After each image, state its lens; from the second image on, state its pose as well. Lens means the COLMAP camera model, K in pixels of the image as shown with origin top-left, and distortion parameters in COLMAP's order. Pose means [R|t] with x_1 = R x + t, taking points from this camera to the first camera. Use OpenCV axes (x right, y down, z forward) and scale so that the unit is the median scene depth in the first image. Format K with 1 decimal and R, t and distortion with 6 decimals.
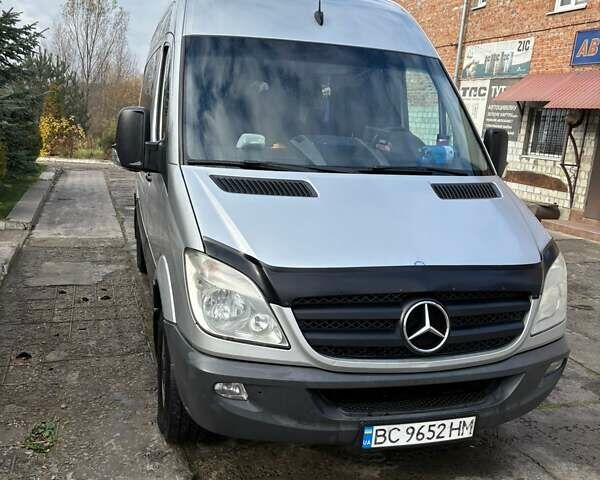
lens RADIAL K [[589.7, 0, 300.0], [0, 589.7, 240.0], [0, 0, 1]] dist [0.095707, -0.111070]
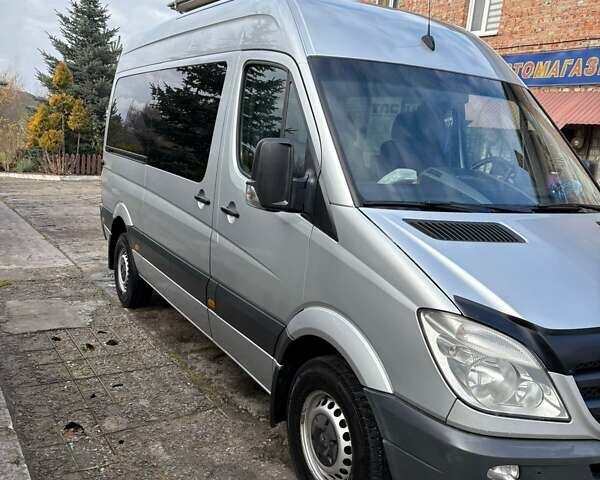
lens RADIAL K [[589.7, 0, 300.0], [0, 589.7, 240.0], [0, 0, 1]] dist [0.095707, -0.111070]
pose [[0.973877, -0.023774, 0.225828, -0.543329], [0.026647, 0.999598, -0.009683, -0.080050], [-0.225507, 0.015448, 0.974119, 0.186355]]
